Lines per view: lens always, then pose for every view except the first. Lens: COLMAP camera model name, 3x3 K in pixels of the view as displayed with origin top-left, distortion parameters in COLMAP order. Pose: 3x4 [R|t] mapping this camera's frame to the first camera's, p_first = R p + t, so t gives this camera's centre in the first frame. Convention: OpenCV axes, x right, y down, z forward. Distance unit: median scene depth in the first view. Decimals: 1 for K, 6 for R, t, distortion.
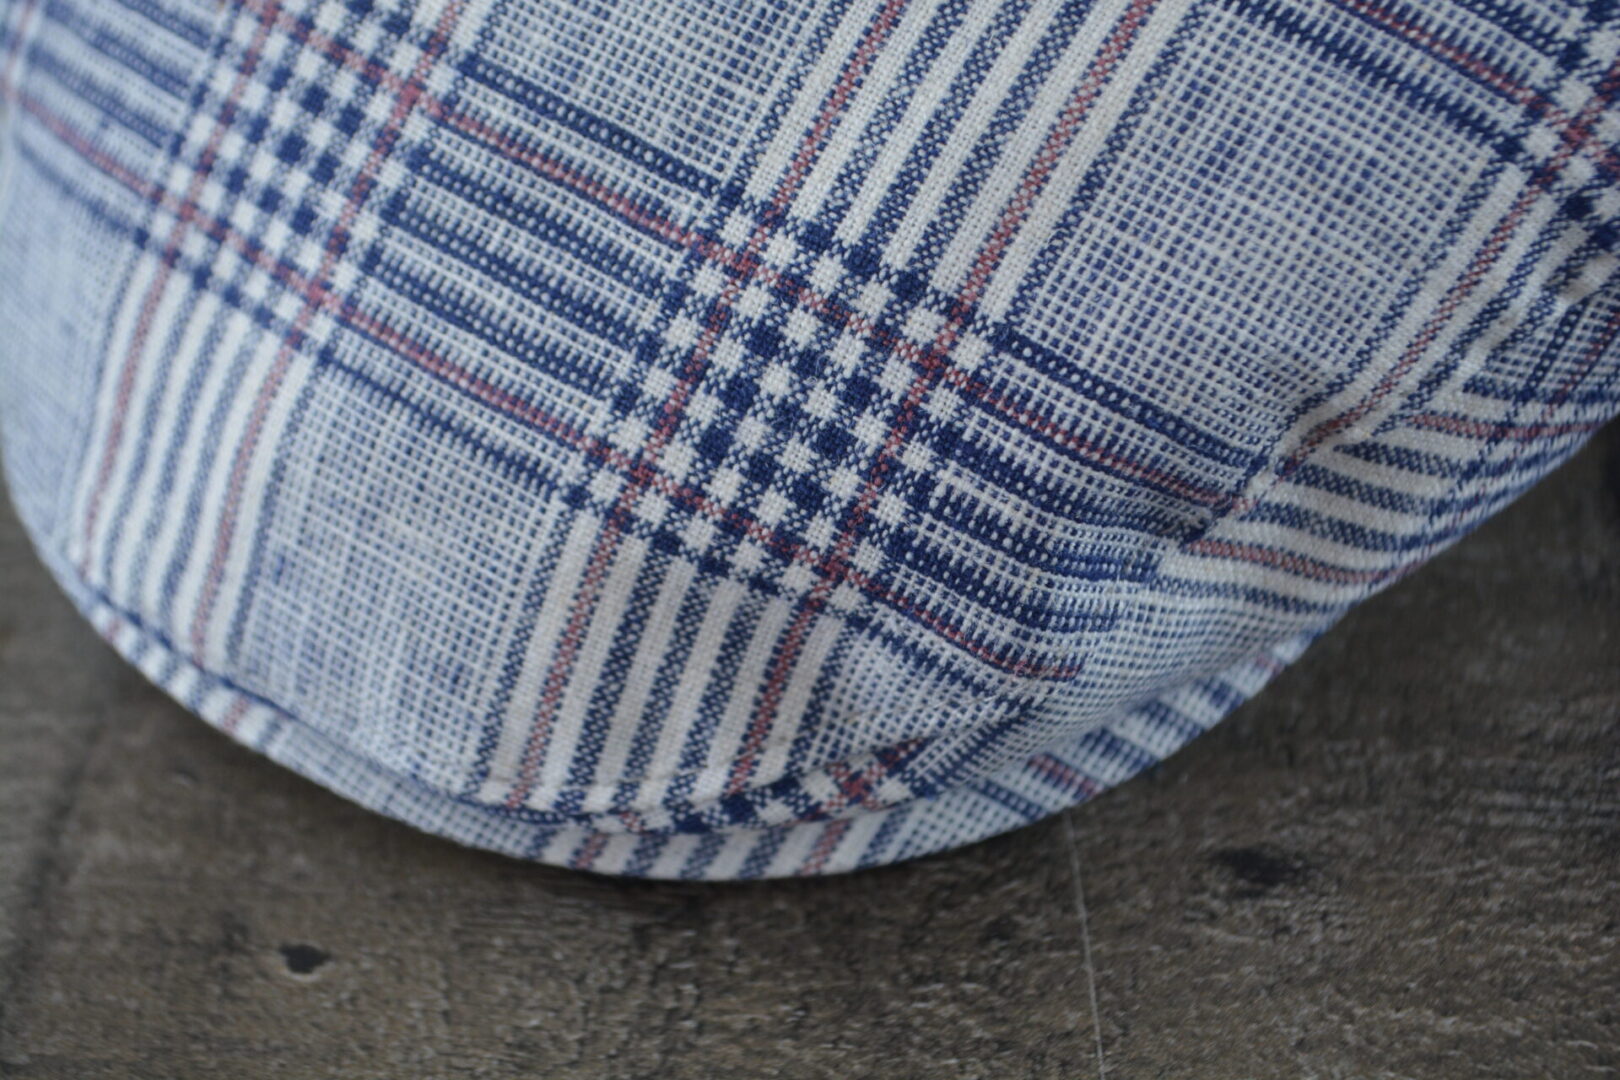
lens RADIAL K [[2737.8, 0, 810.0], [0, 2737.8, 540.0], [0, 0, 1]] dist [0.036149, 0.056879]
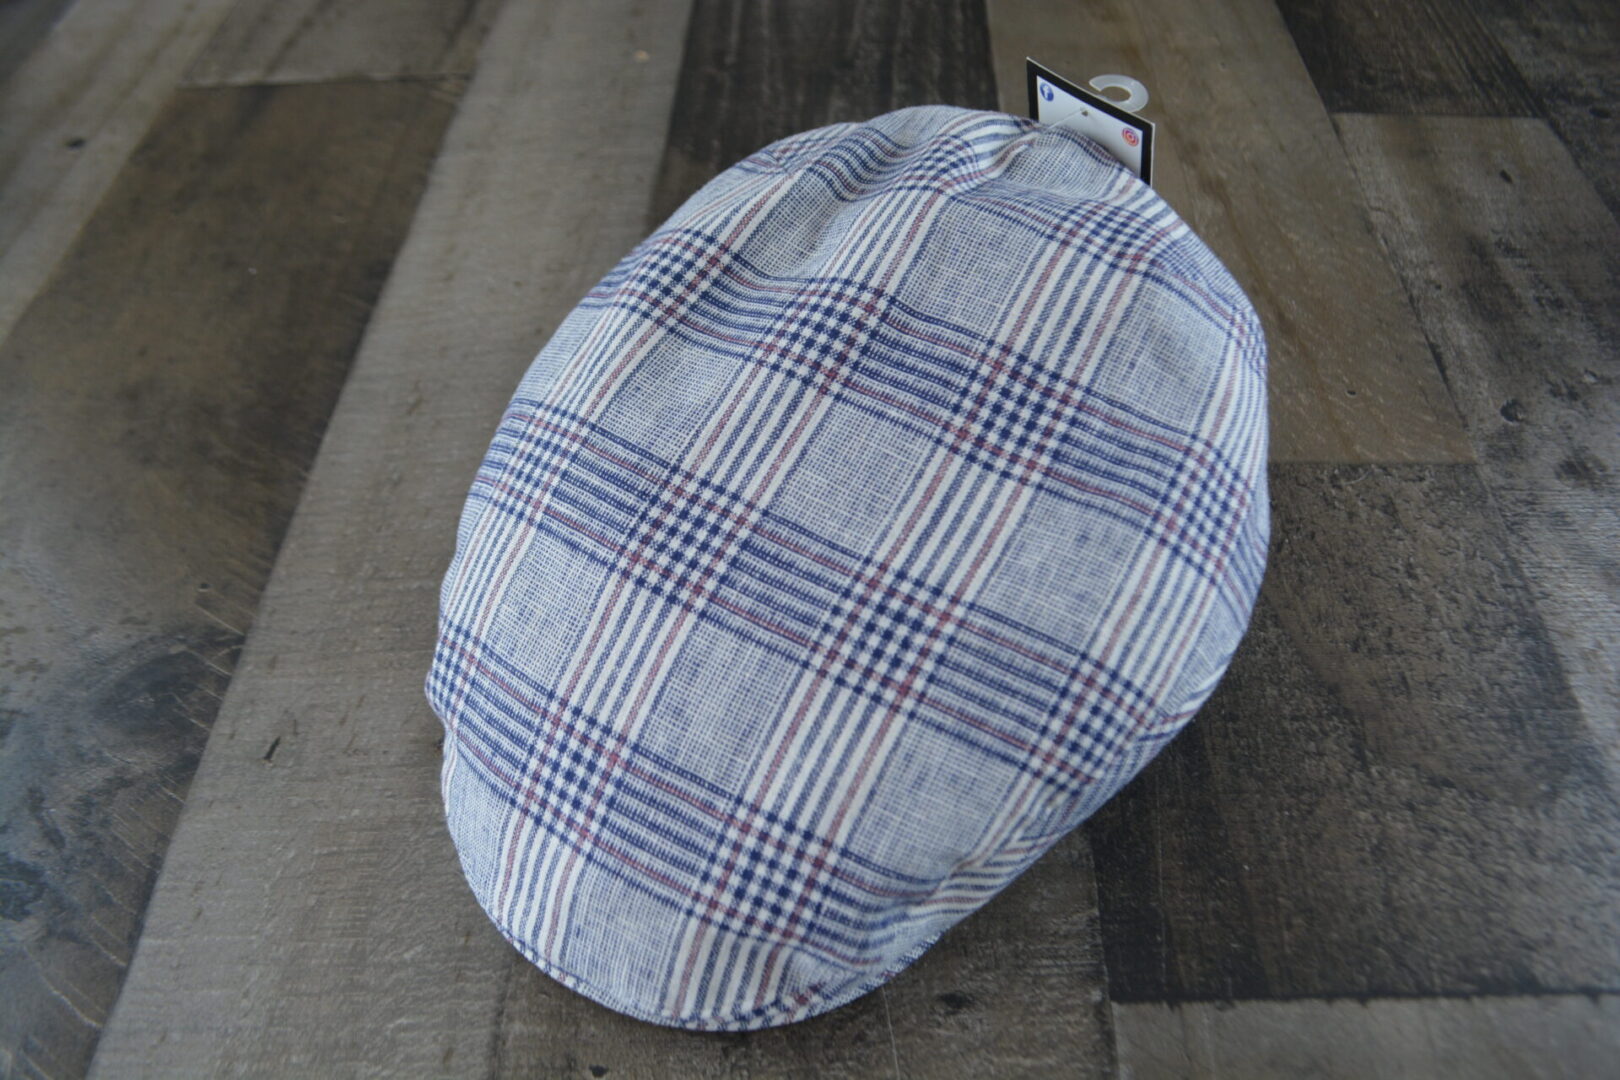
lens RADIAL K [[1321.8, 0, 810.0], [0, 1321.8, 540.0], [0, 0, 1]] dist [-0.048103, -0.001536]
pose [[0.996413, -0.077113, 0.034845, 0.014734], [0.076683, 0.996964, 0.013508, -0.378007], [-0.035781, -0.010787, 0.999301, -0.276355]]
